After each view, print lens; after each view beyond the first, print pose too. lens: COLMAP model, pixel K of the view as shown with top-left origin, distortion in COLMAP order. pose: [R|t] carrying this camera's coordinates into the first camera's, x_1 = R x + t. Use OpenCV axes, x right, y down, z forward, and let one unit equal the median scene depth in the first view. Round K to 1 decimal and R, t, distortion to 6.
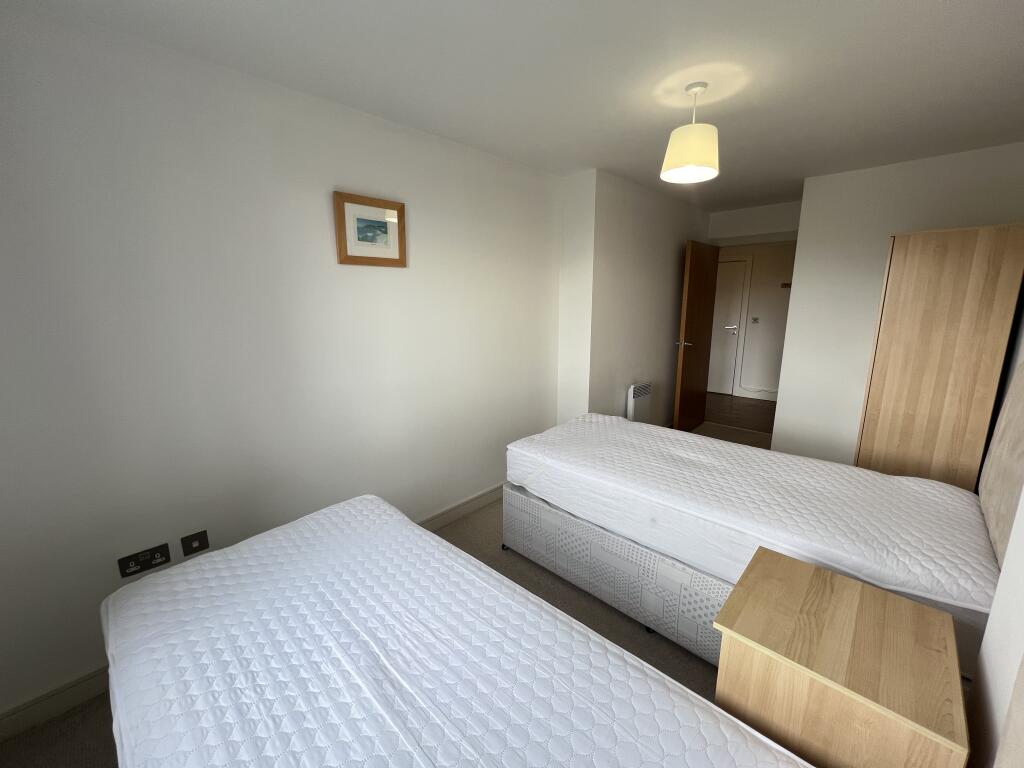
lens RADIAL K [[403.6, 0, 512.1], [0, 403.6, 377.1], [0, 0, 1]] dist [0.000319, -0.000174]
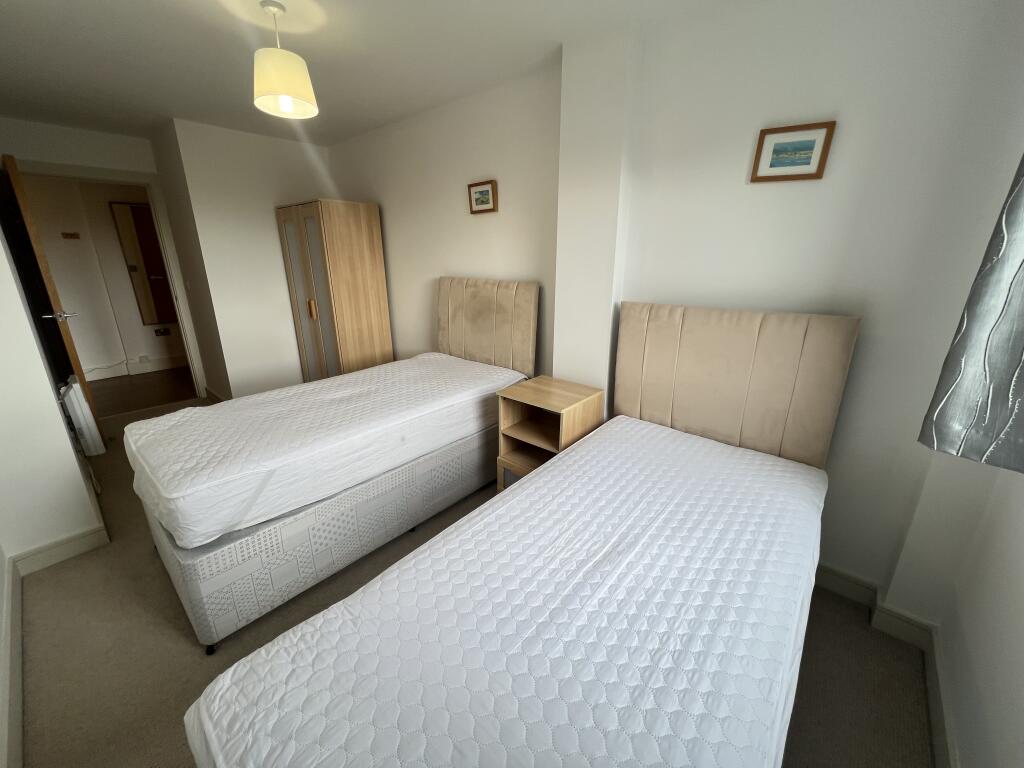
lens RADIAL K [[403.6, 0, 512.1], [0, 403.6, 377.1], [0, 0, 1]] dist [0.000319, -0.000174]
pose [[-0.043557, -0.285067, 0.957517, -0.907815], [0.192122, 0.938148, 0.288040, -0.104472], [-0.980404, 0.196507, 0.013905, 0.818059]]
